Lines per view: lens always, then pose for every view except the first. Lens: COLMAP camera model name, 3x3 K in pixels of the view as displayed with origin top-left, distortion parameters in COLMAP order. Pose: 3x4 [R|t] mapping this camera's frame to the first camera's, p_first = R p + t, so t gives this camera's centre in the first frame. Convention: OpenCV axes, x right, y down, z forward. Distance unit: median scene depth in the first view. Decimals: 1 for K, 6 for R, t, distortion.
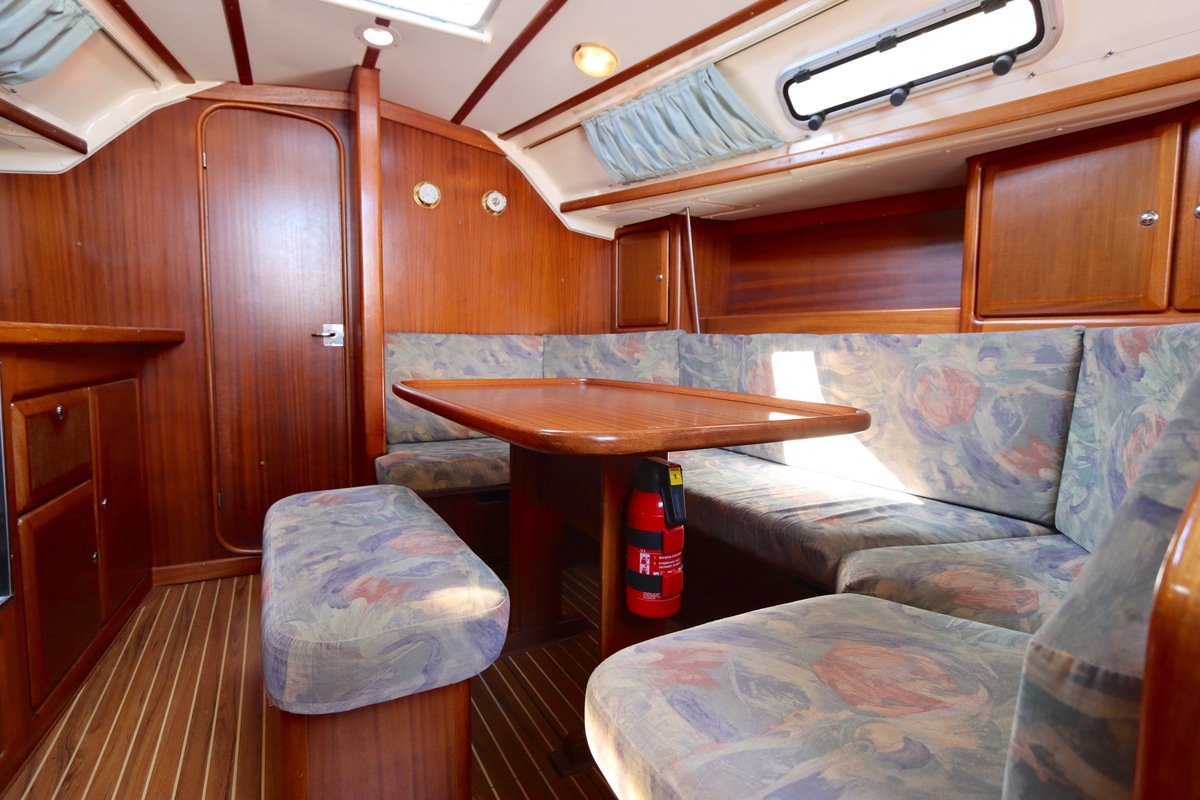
lens RADIAL K [[600.8, 0, 600.5], [0, 600.8, 389.5], [0, 0, 1]] dist [-0.020571, 0.004208]
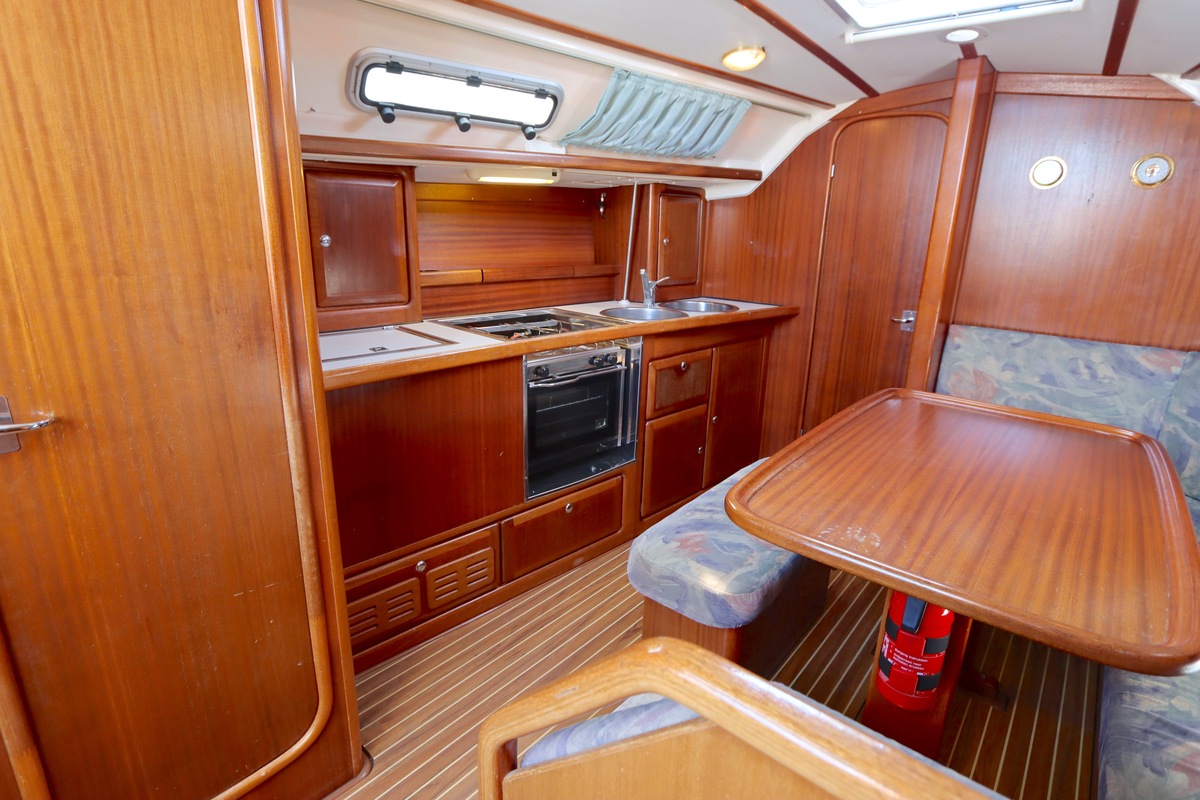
lens RADIAL K [[600.8, 0, 598.1], [0, 600.8, 396.6], [0, 0, 1]] dist [-0.020571, 0.004208]
pose [[0.354333, 0.259853, -0.898290, 0.512935], [-0.094573, 0.965648, 0.242033, -0.238225], [0.930325, -0.000806, 0.366736, 0.110599]]
